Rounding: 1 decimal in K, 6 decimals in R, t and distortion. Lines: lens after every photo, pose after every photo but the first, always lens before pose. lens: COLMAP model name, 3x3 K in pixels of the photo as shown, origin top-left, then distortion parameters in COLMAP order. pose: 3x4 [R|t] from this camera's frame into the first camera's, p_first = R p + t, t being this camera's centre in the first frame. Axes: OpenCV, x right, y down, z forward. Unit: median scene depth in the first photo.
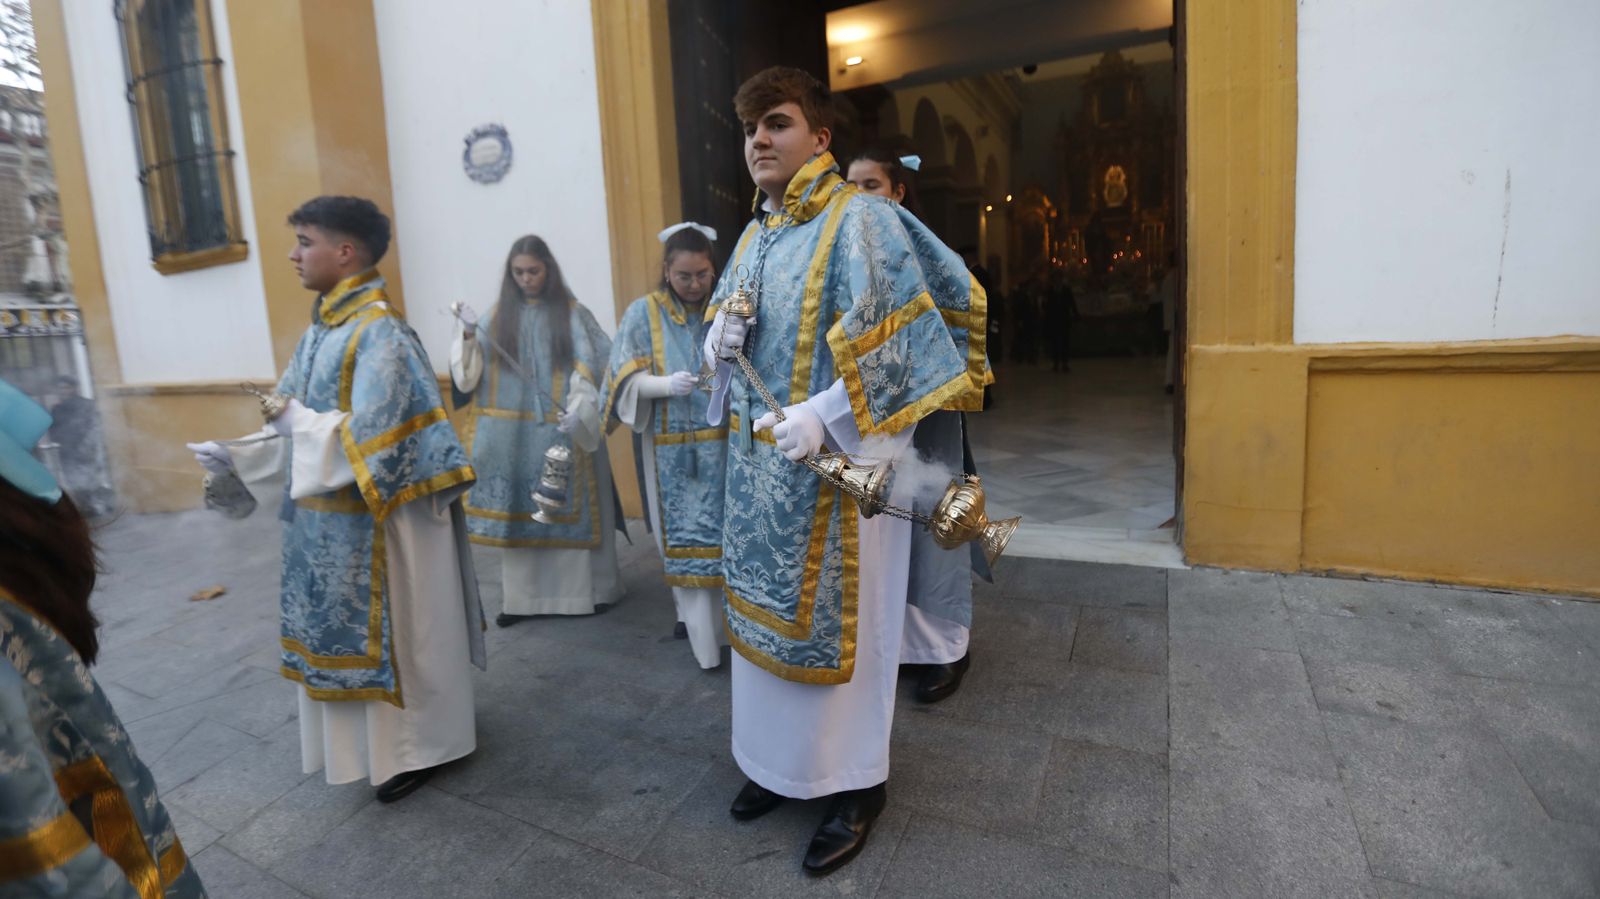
lens RADIAL K [[725.0, 0, 799.7], [0, 725.0, 424.4], [0, 0, 1]] dist [-0.065409, 0.020383]
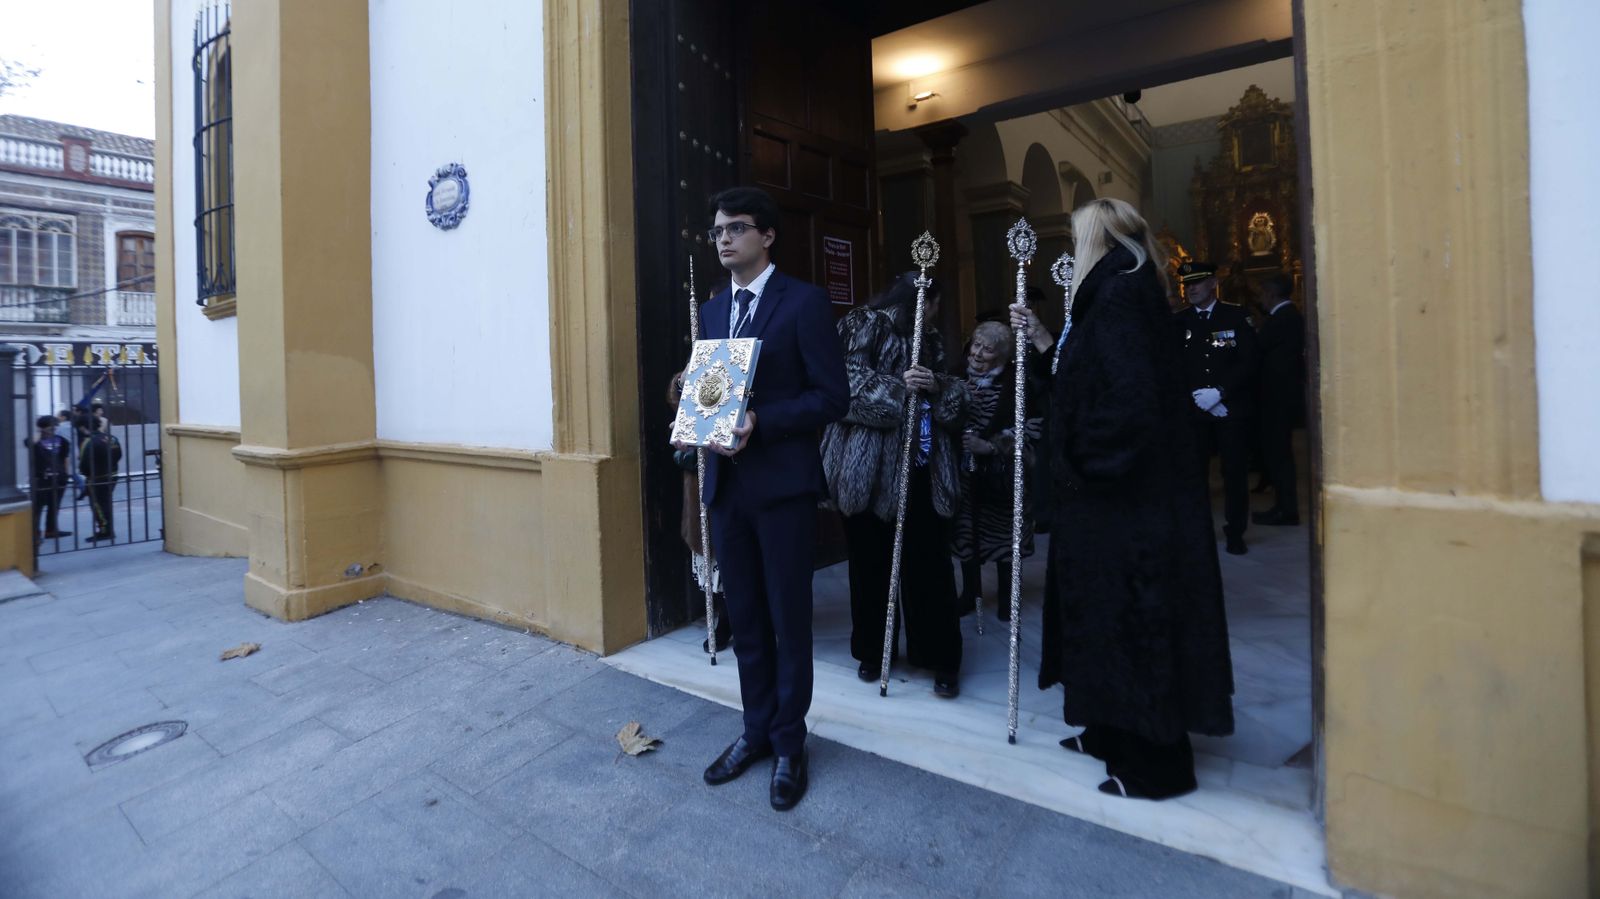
lens RADIAL K [[730.2, 0, 791.6], [0, 730.2, 371.2], [0, 0, 1]] dist [-0.071057, 0.027428]
pose [[0.982961, 0.027069, -0.181808, 0.110728], [-0.051654, 0.989918, -0.131888, -0.053824], [0.176405, 0.139032, 0.974449, 0.181062]]
